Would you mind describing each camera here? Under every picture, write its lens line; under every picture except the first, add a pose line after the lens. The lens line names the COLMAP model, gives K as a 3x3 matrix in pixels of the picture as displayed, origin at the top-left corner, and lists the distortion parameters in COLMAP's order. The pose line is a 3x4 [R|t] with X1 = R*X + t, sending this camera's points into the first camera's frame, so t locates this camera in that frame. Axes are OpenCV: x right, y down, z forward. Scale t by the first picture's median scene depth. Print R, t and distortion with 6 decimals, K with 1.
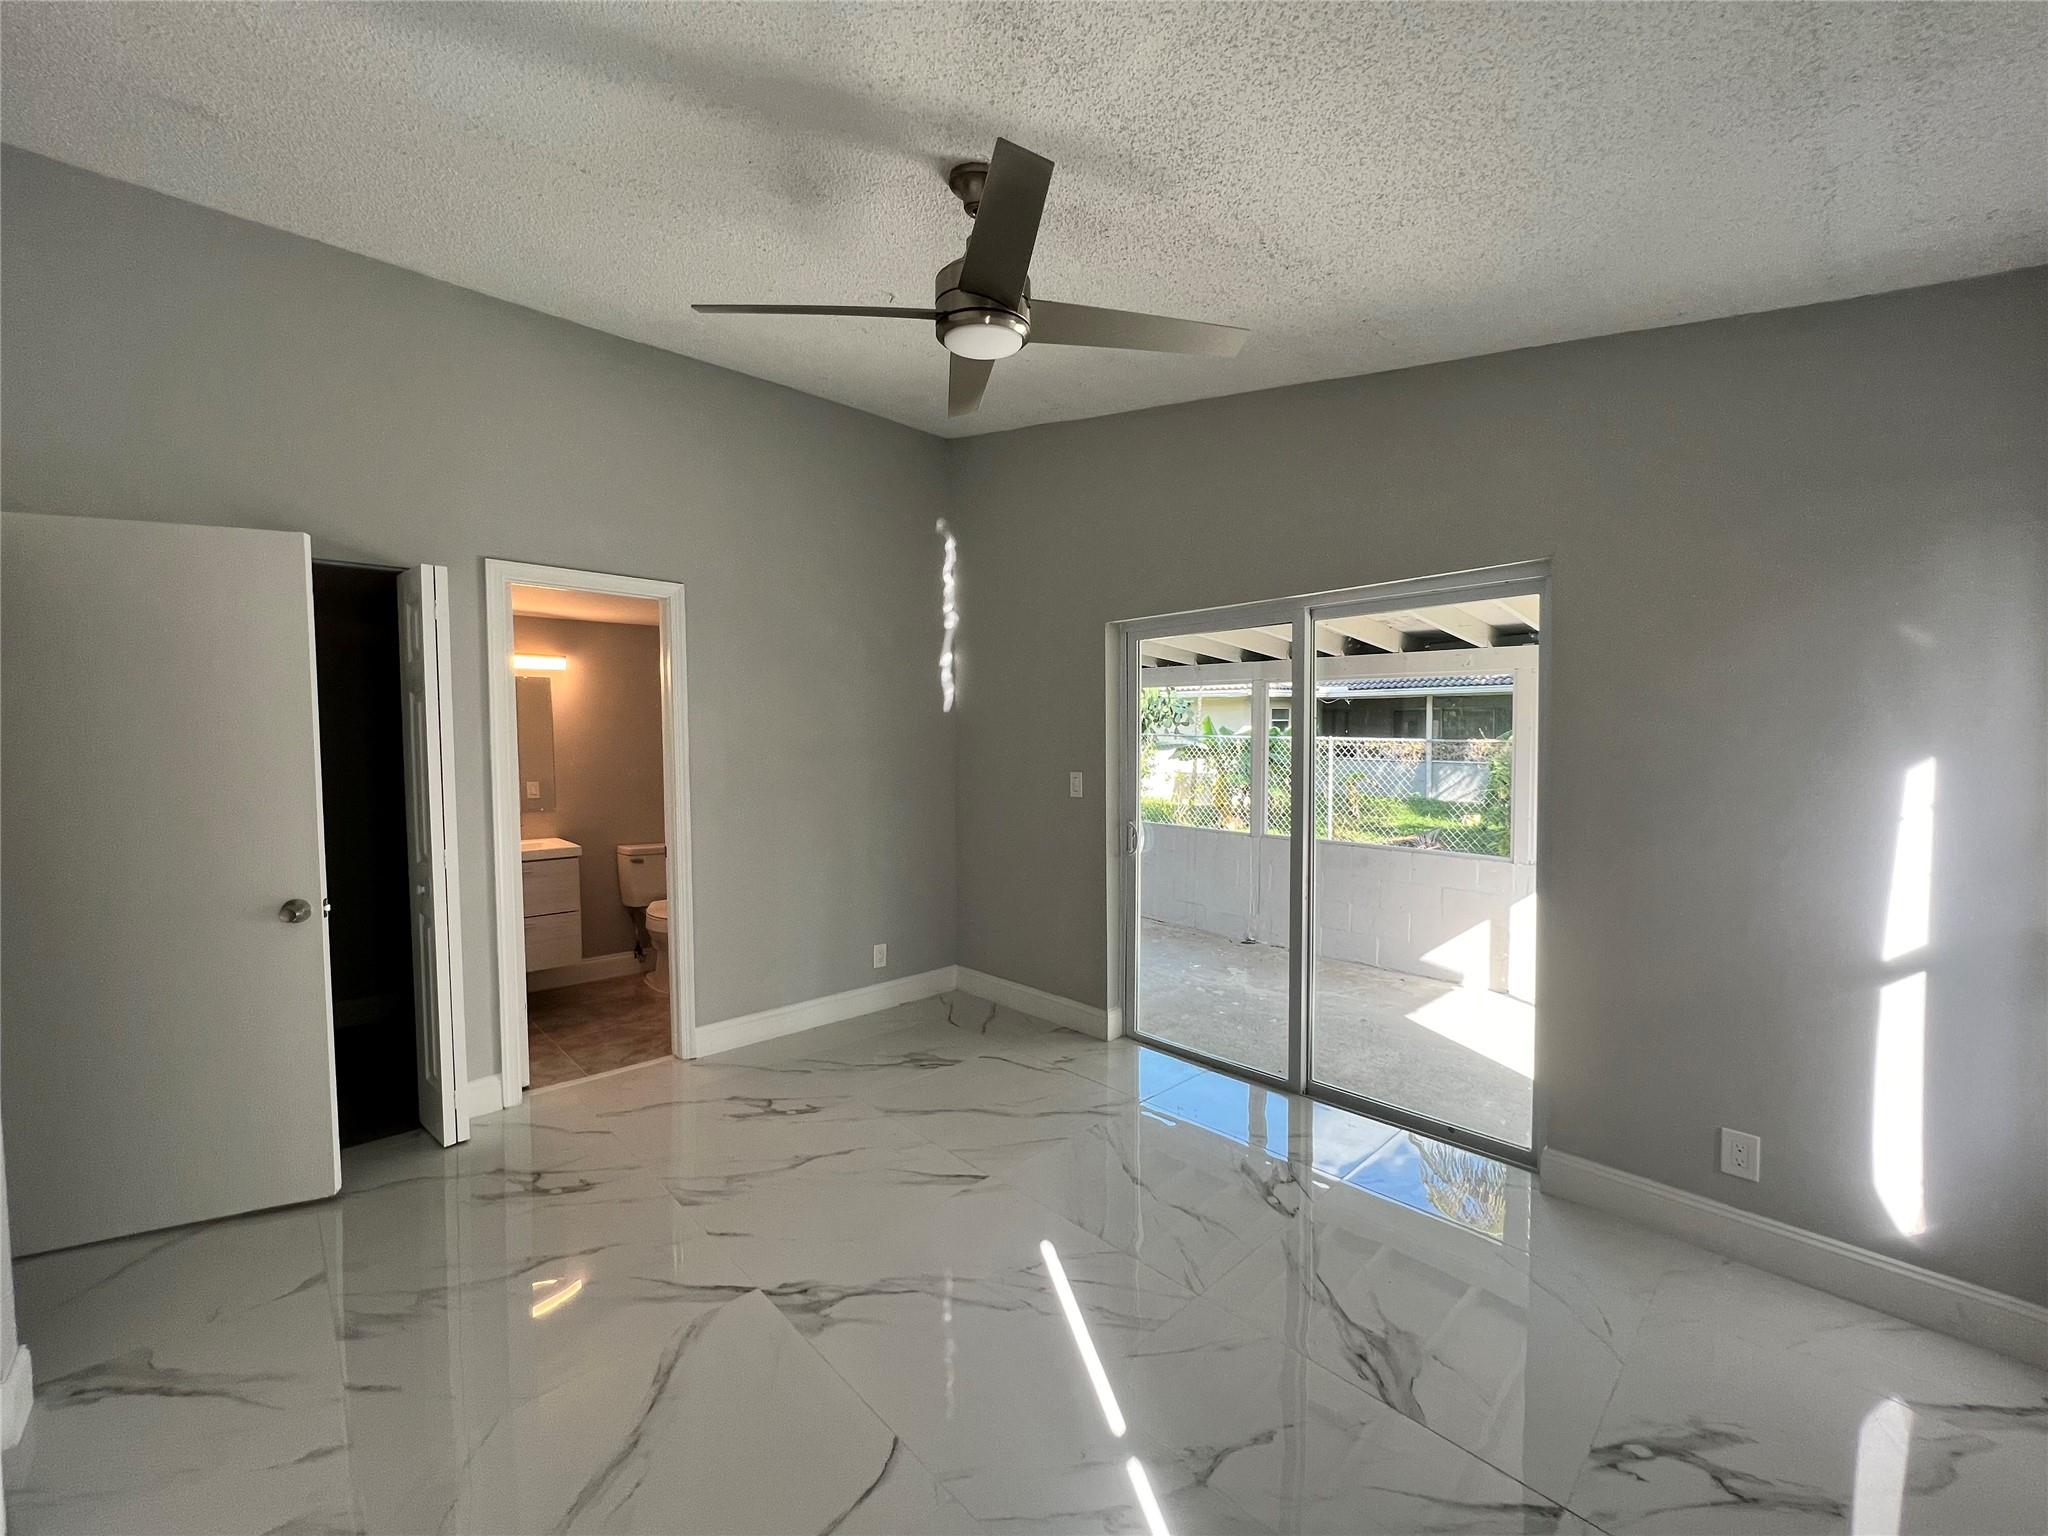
lens RADIAL K [[820.2, 0, 1029.4], [0, 820.2, 766.2], [0, 0, 1]] dist [-0.001231, 0.000227]
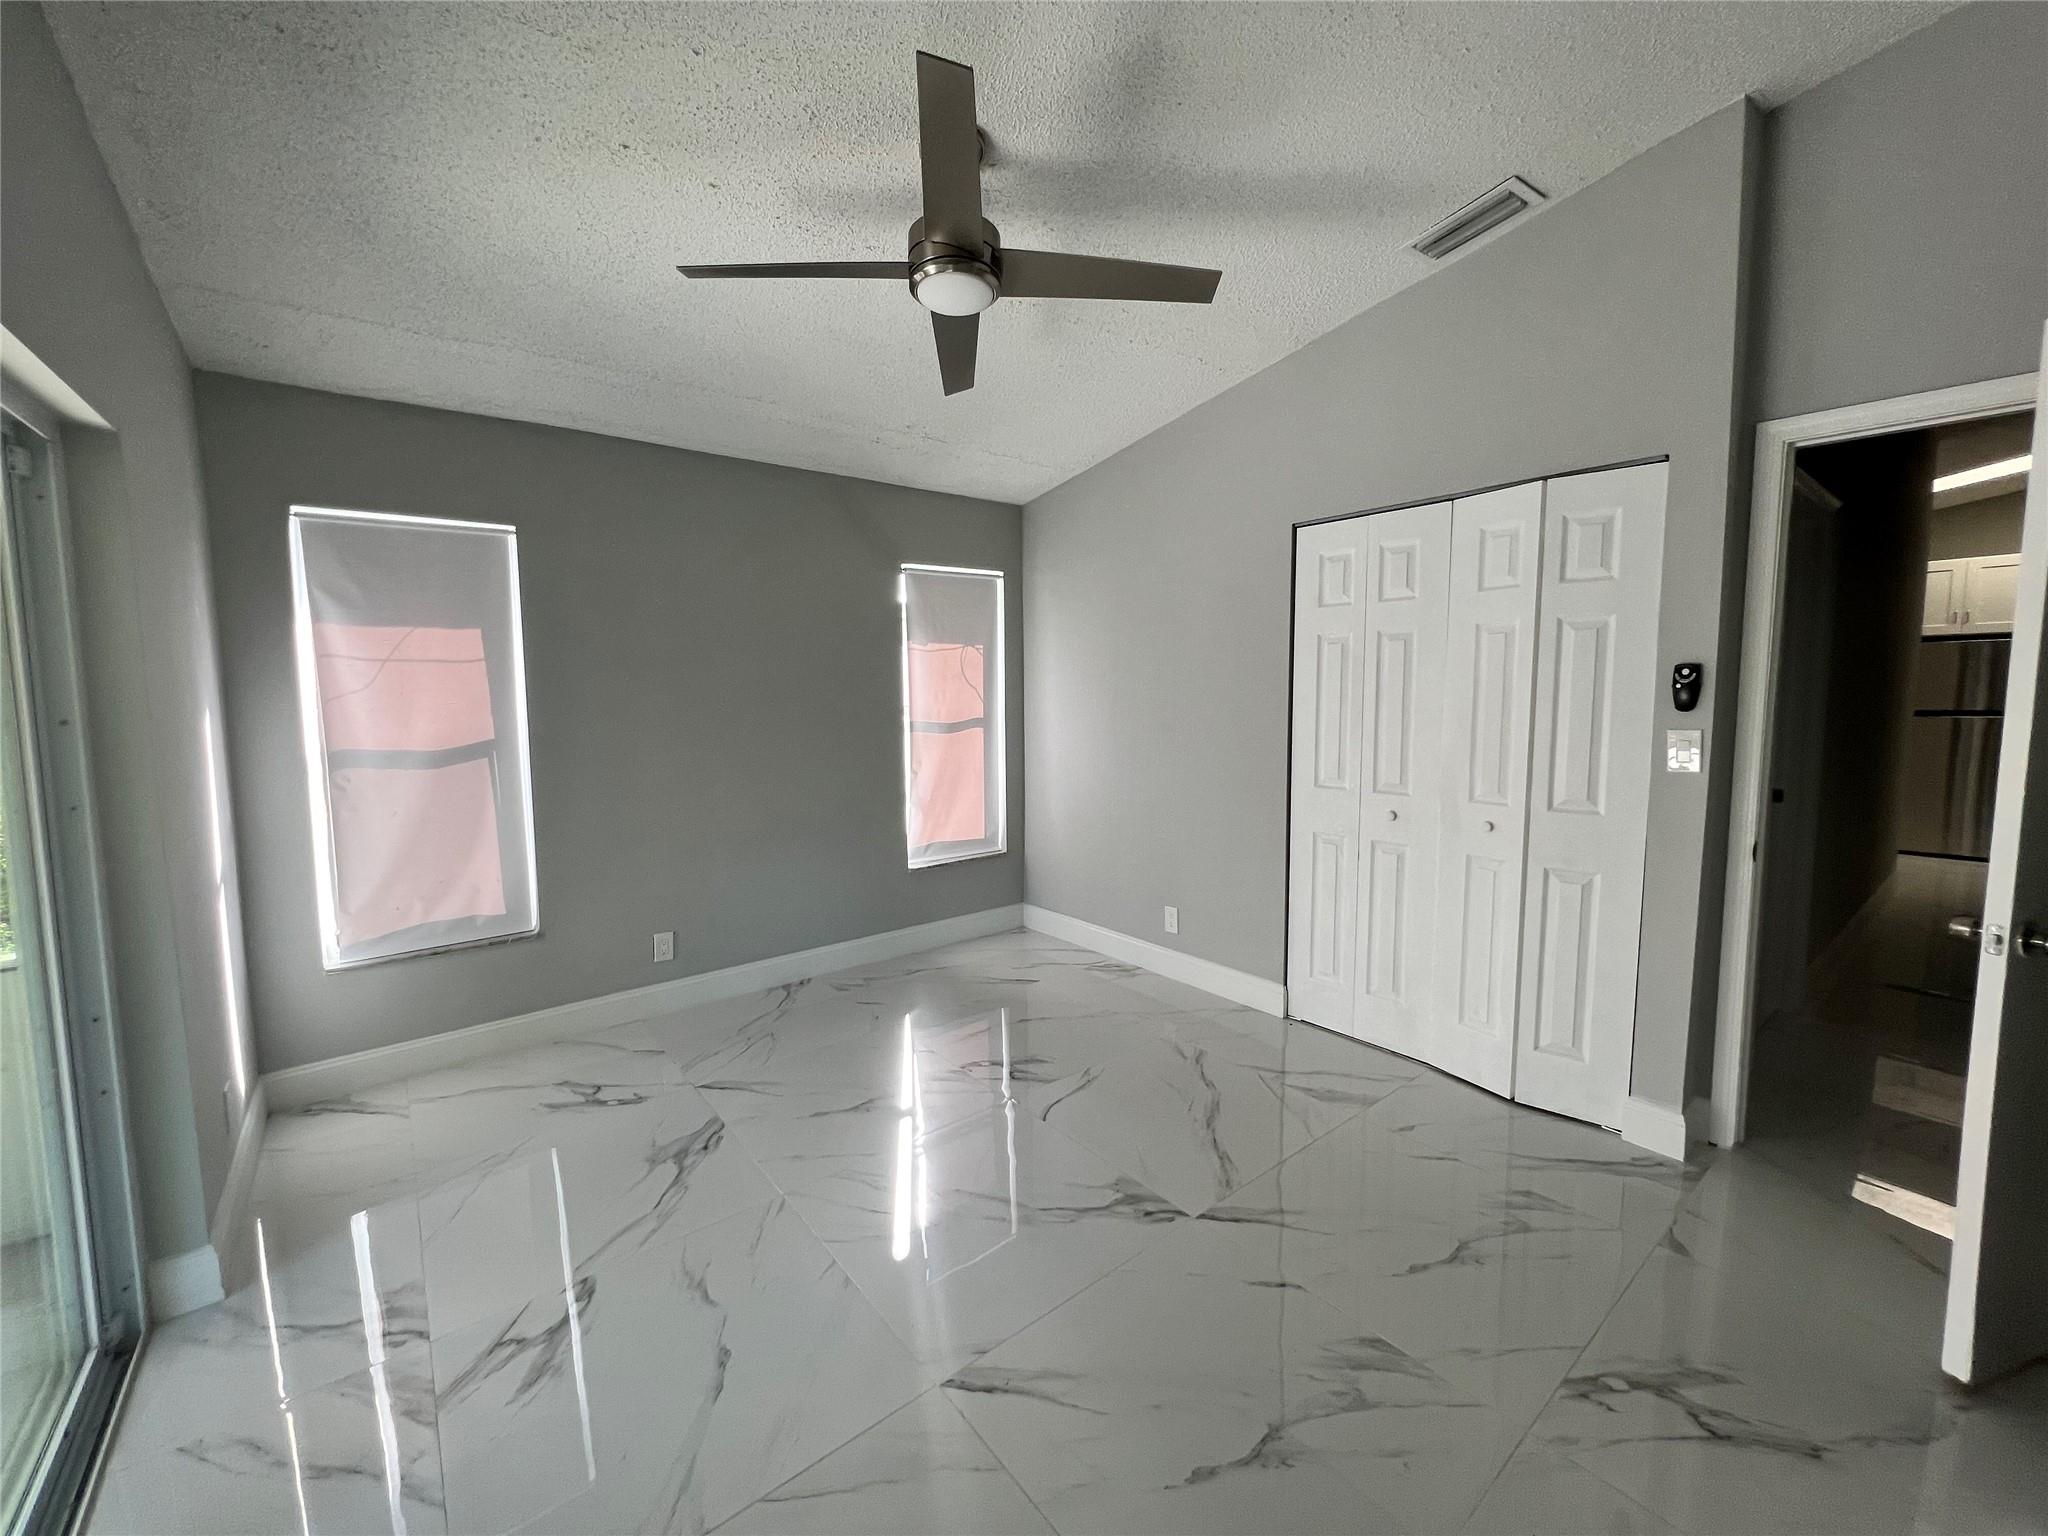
lens RADIAL K [[820.2, 0, 1029.4], [0, 820.2, 766.2], [0, 0, 1]] dist [-0.001231, 0.000227]
pose [[-0.996158, 0.003860, 0.087487, -0.222130], [0.015997, 0.990240, 0.138449, -0.069629], [-0.086098, 0.139316, -0.986498, 1.995833]]
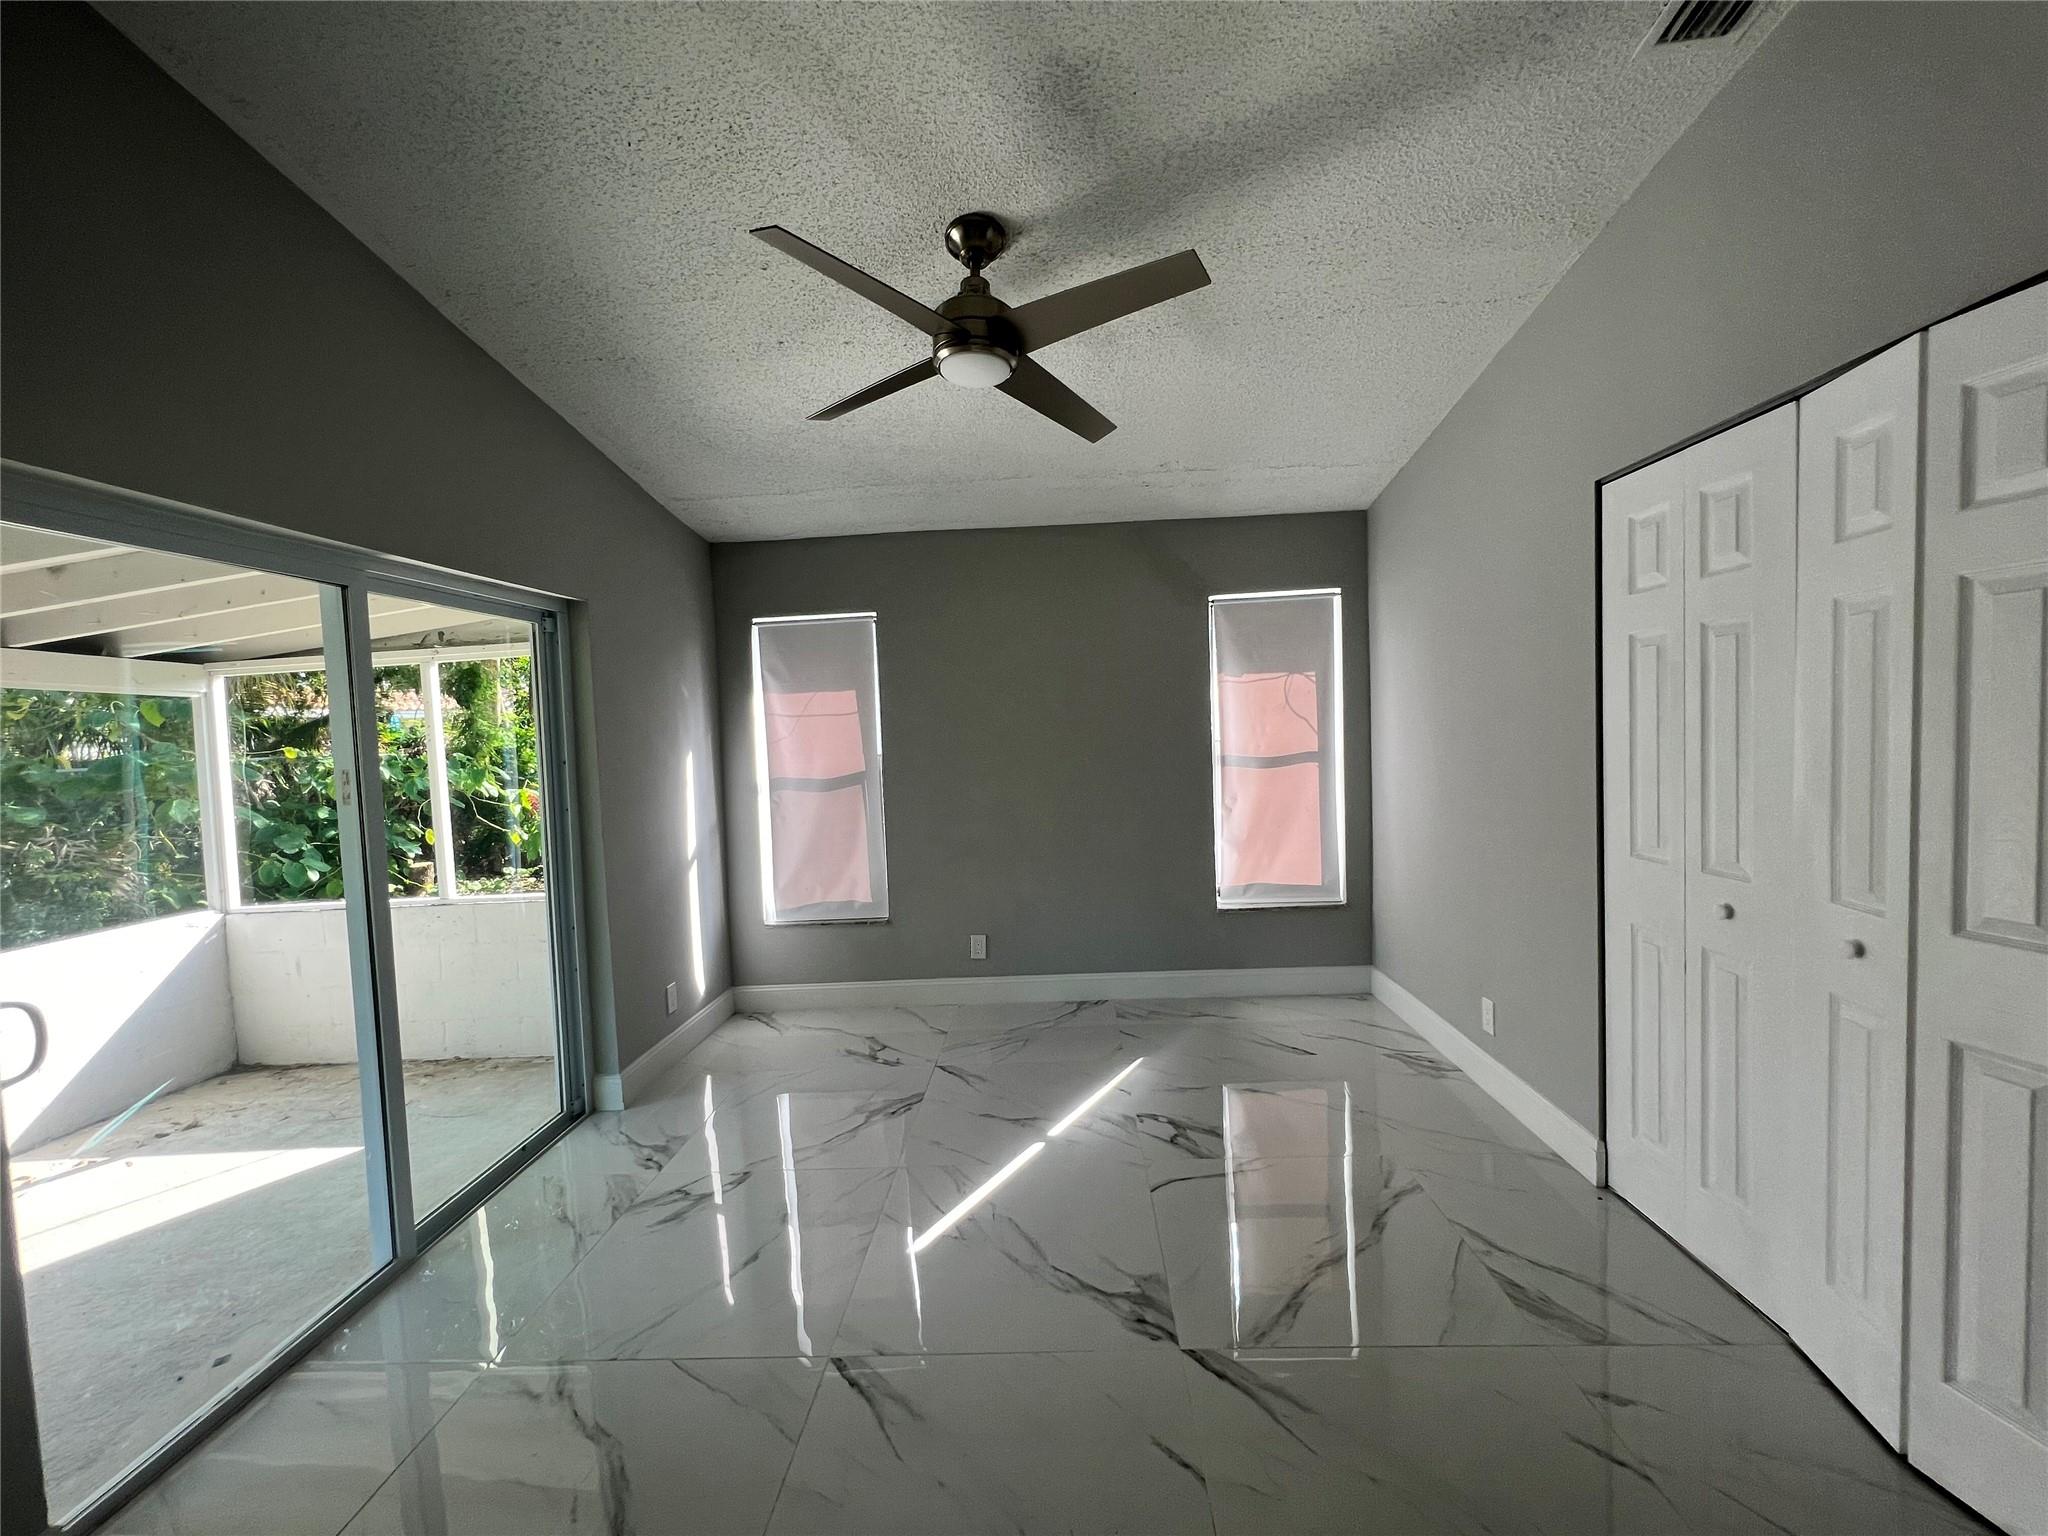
lens RADIAL K [[824.3, 0, 1027.4], [0, 824.3, 765.8], [0, 0, 1]] dist [0.000736, 0.000556]
pose [[-0.692076, -0.002576, 0.721820, -0.870108], [0.072857, 0.994637, 0.073405, -0.058375], [-0.718138, 0.103391, -0.688177, 1.694876]]
